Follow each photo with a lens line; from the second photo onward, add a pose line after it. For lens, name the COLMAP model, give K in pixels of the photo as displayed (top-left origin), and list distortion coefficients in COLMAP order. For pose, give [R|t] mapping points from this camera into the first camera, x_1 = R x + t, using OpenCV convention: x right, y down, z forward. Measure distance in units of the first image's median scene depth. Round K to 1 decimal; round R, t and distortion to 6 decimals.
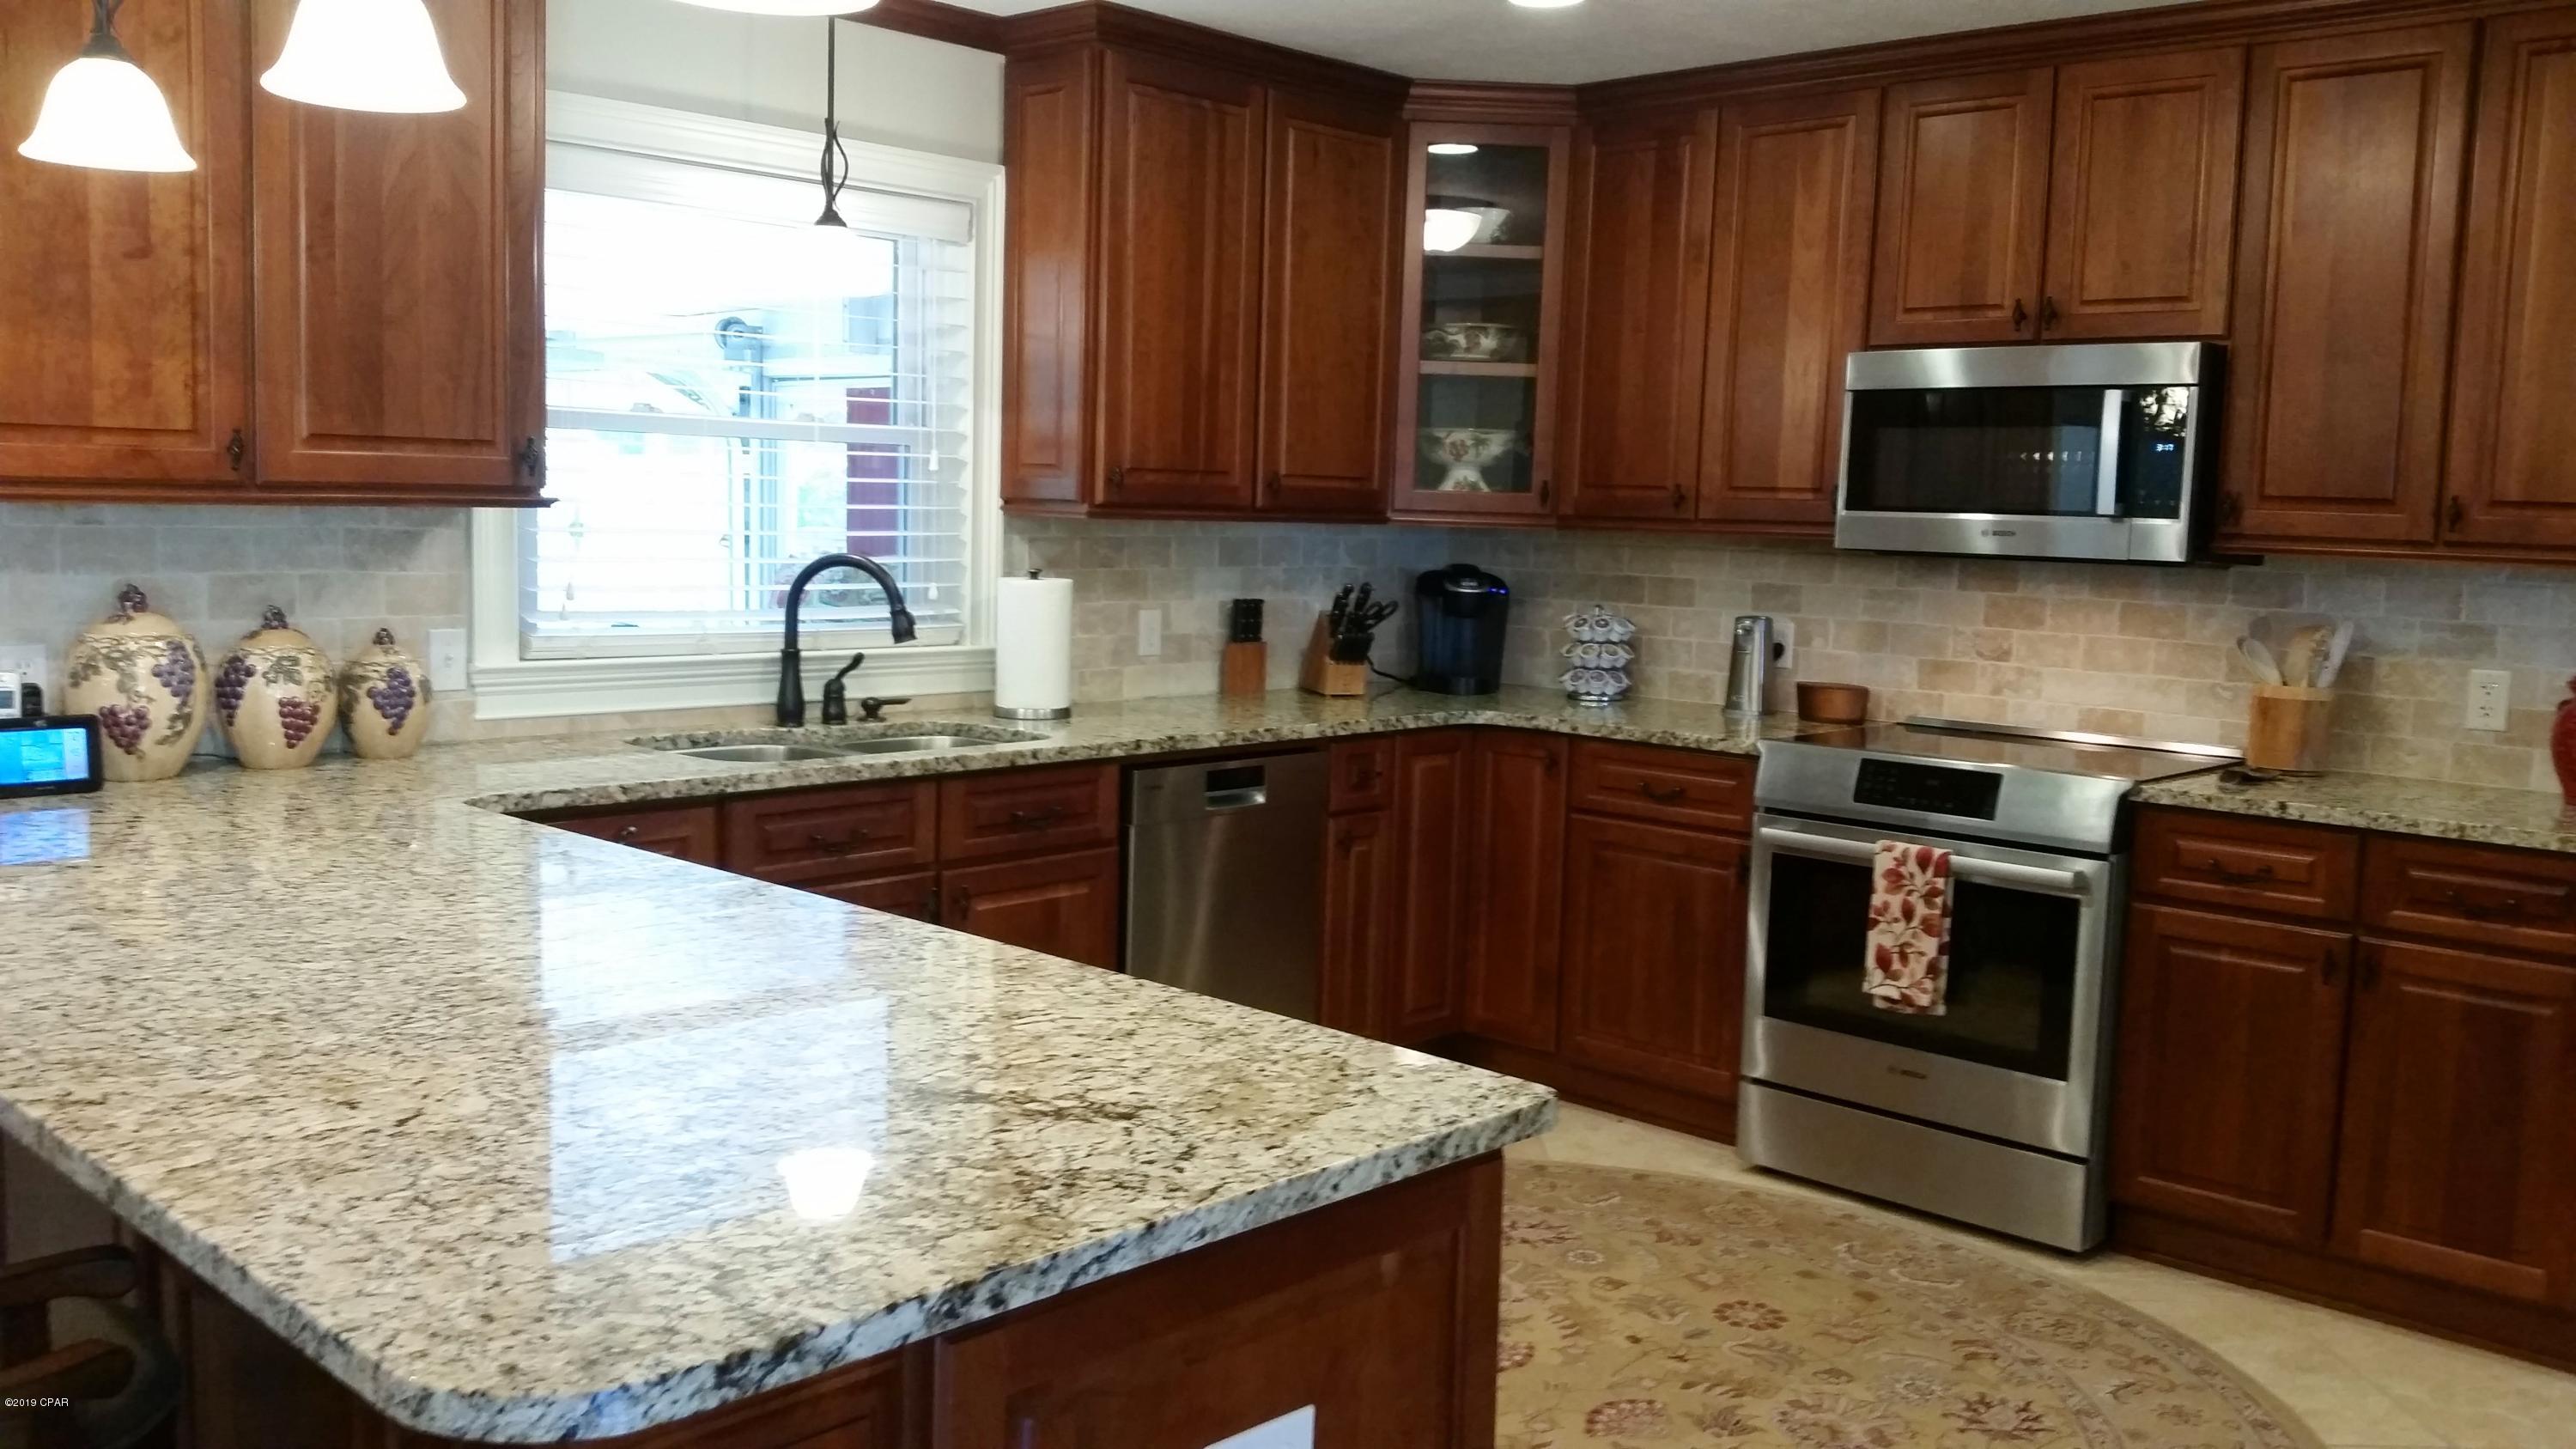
lens RADIAL K [[2120.1, 0, 1295.5], [0, 2120.1, 707.3], [0, 0, 1]] dist [0.100002, -0.198040]
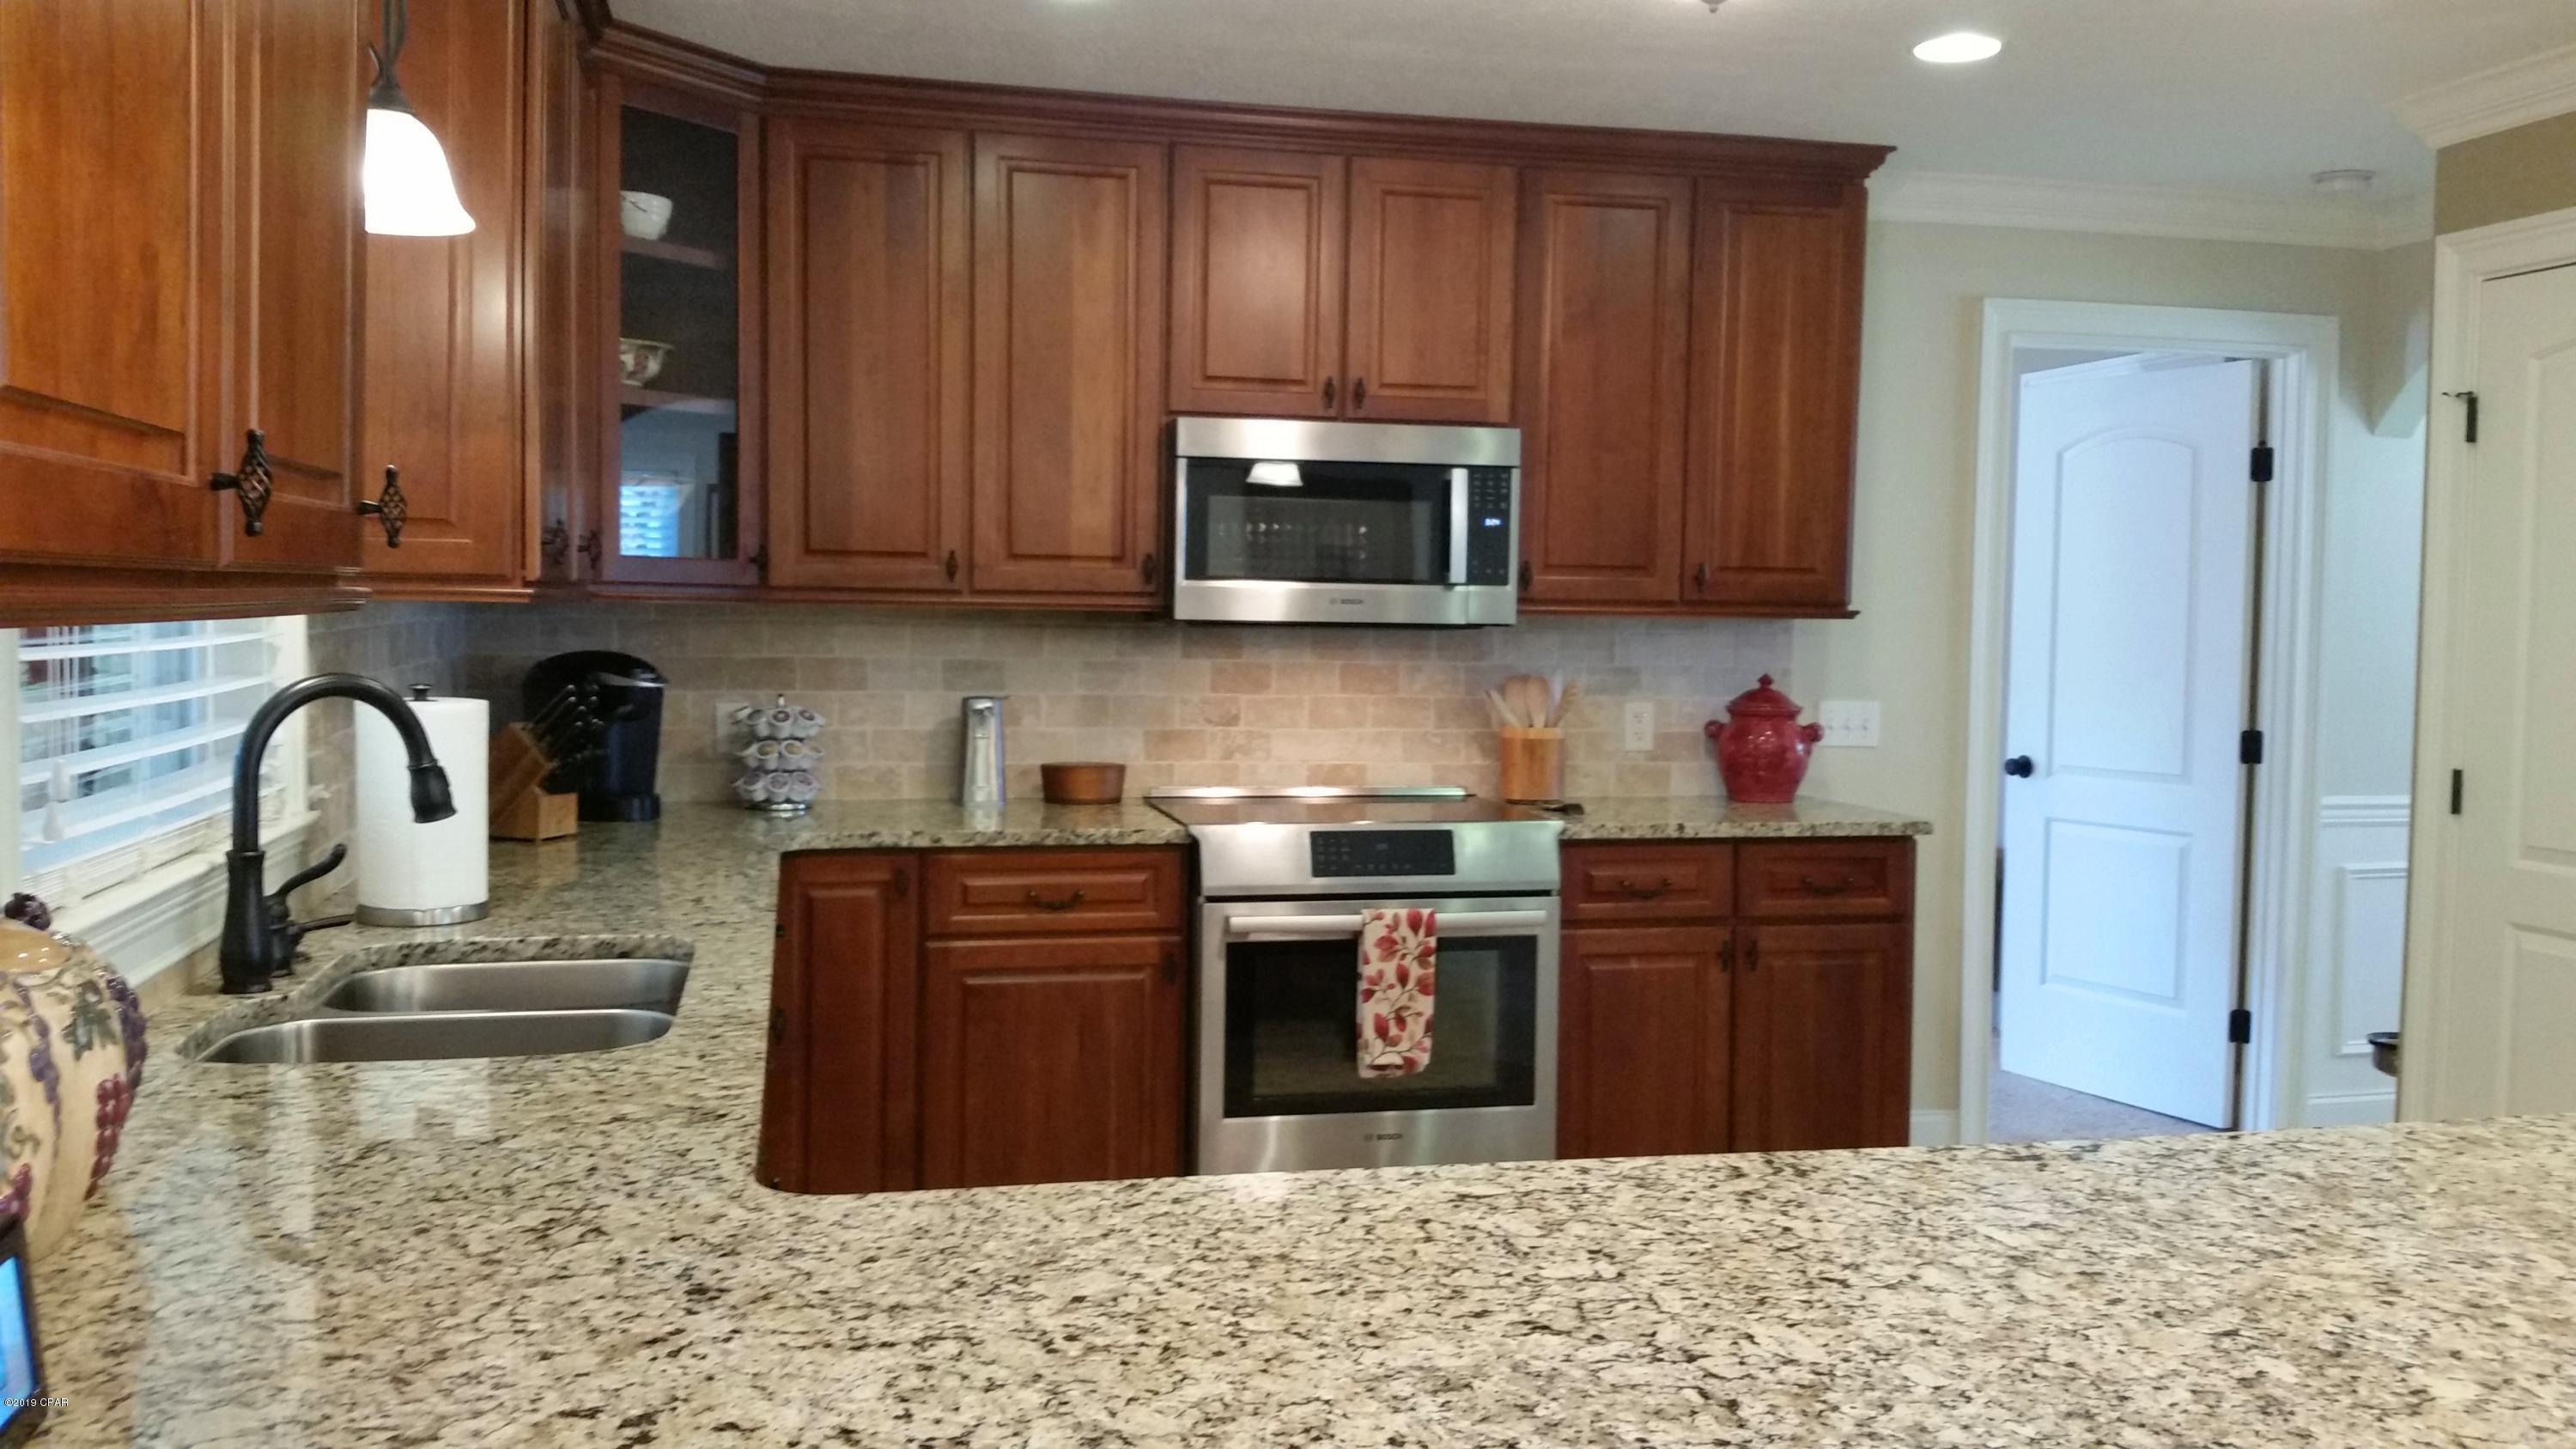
lens RADIAL K [[2120.1, 0, 1306.6], [0, 2120.1, 724.1], [0, 0, 1]] dist [0.100002, -0.198040]
pose [[0.544623, -0.068488, 0.835880, -0.549129], [0.083762, 0.996119, 0.027041, -0.051953], [-0.834488, 0.055288, 0.548246, 0.462996]]
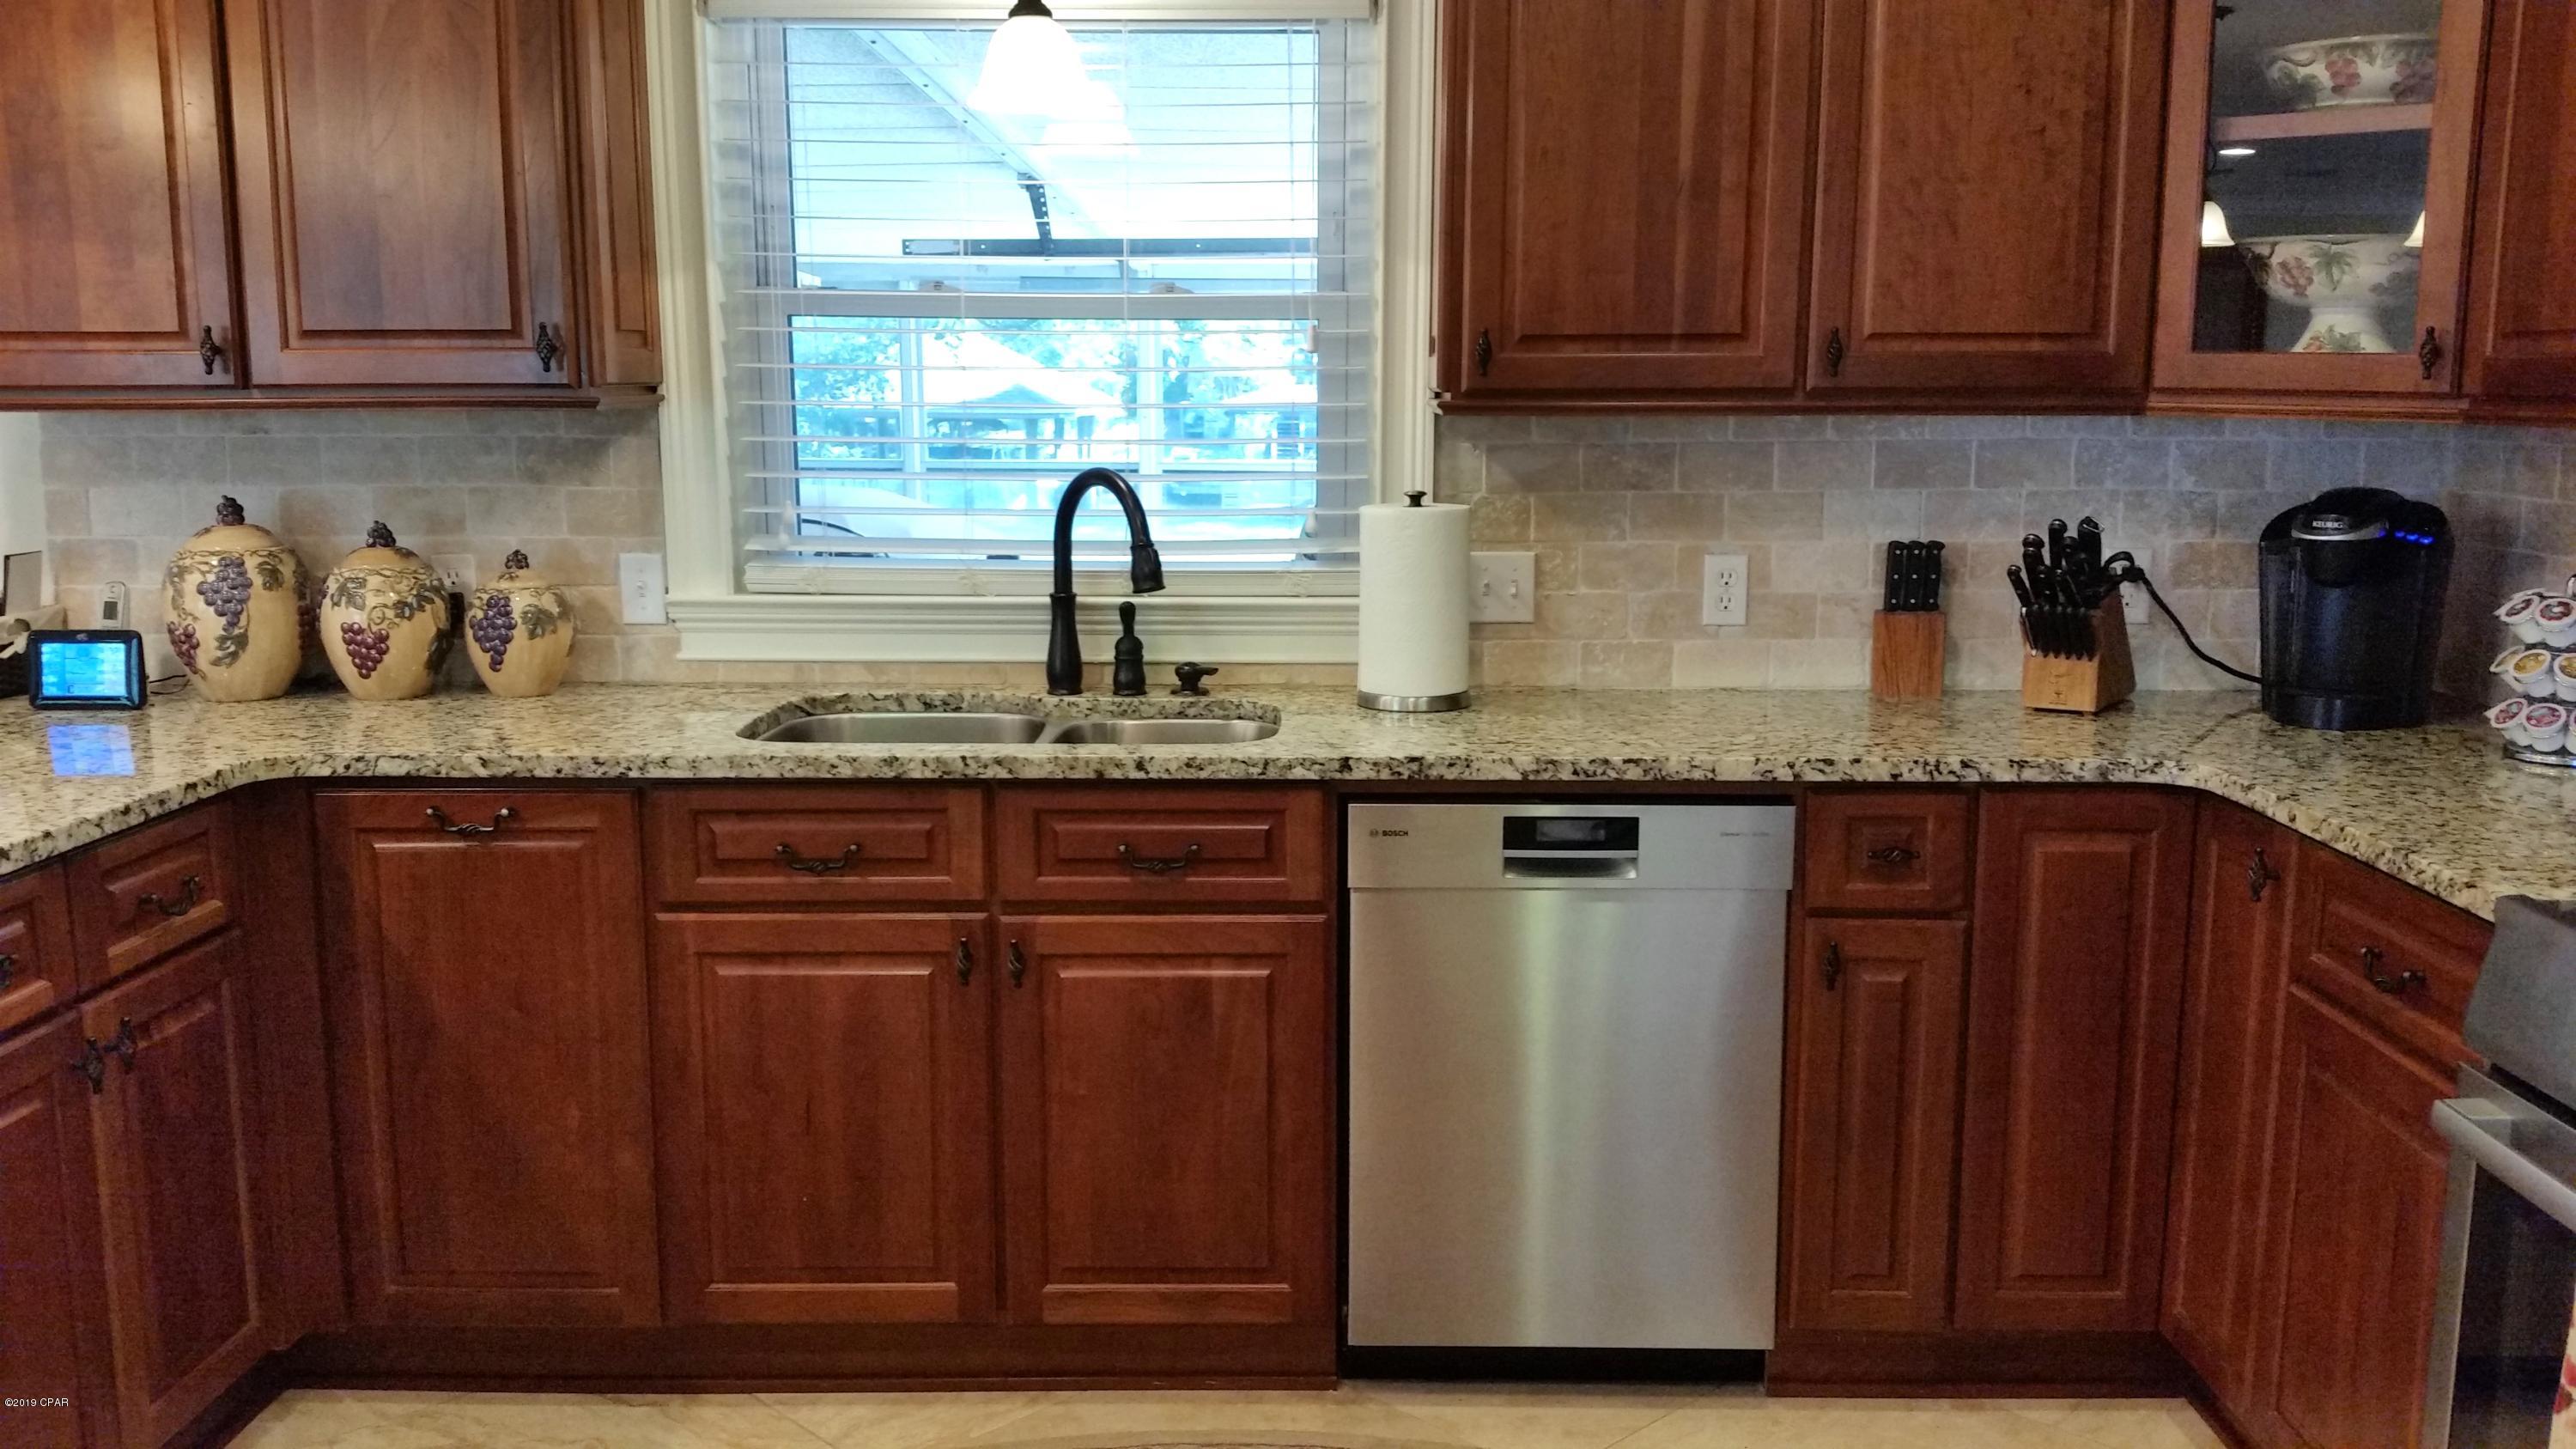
lens RADIAL K [[2120.1, 0, 1276.9], [0, 2120.1, 735.0], [0, 0, 1]] dist [0.100002, -0.198040]
pose [[0.684430, 0.093027, -0.723120, 0.373605], [-0.055483, 0.995596, 0.075566, -0.038616], [0.726965, -0.011599, 0.686577, 0.532988]]
